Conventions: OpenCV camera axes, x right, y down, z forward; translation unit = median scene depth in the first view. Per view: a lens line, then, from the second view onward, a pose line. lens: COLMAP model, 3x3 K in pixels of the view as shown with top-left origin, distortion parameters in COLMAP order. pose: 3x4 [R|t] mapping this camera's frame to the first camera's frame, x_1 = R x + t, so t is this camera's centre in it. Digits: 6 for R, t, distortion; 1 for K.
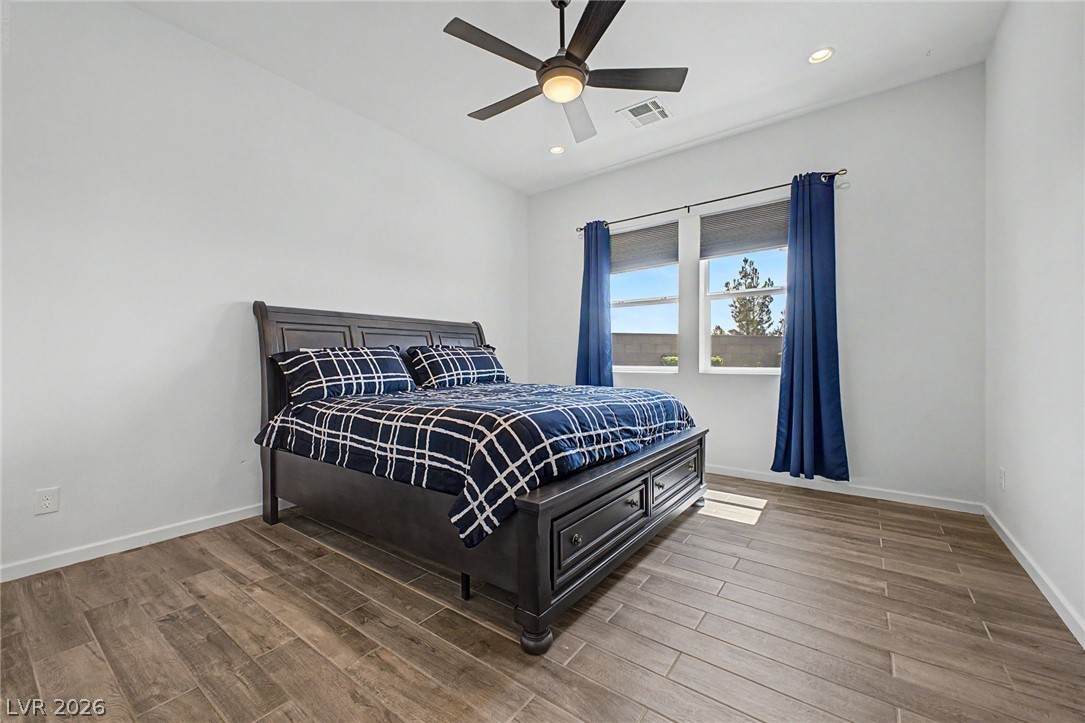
lens RADIAL K [[434.1, 0, 542.8], [0, 434.1, 355.3], [0, 0, 1]] dist [0.011469, -0.000523]
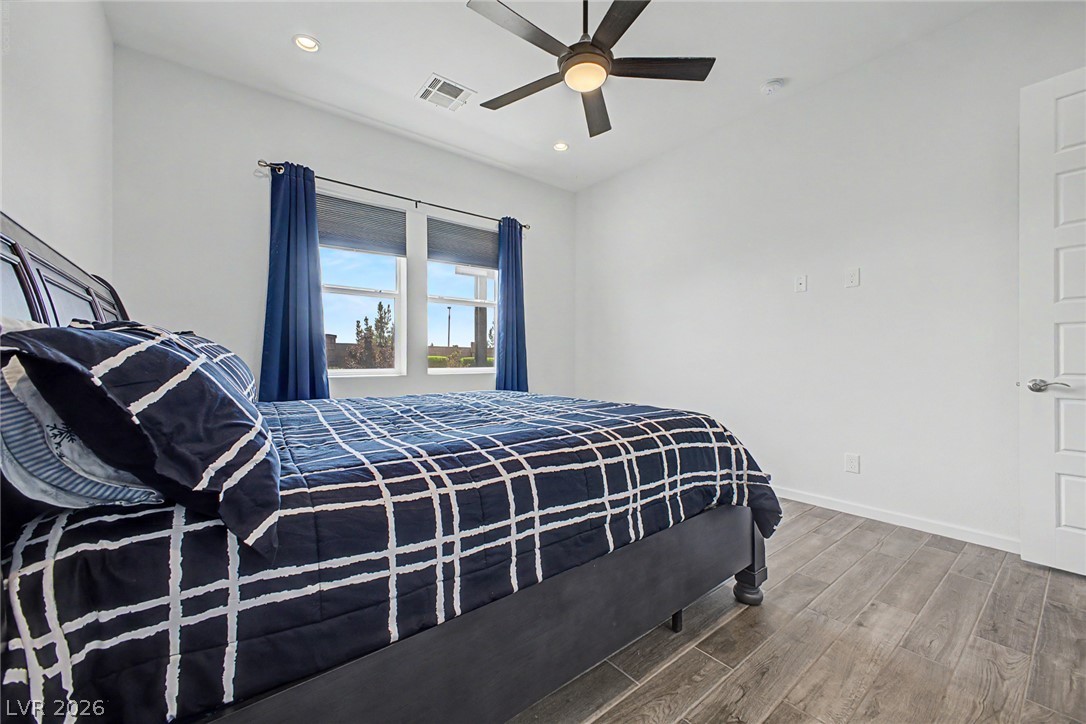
lens RADIAL K [[430.1, 0, 544.8], [0, 430.1, 359.4], [0, 0, 1]] dist [0.014722, -0.003843]
pose [[0.229780, 0.002917, 0.973238, -0.598405], [-0.004135, 0.999989, -0.002021, 0.006567], [-0.973234, -0.003560, 0.229790, 0.583075]]
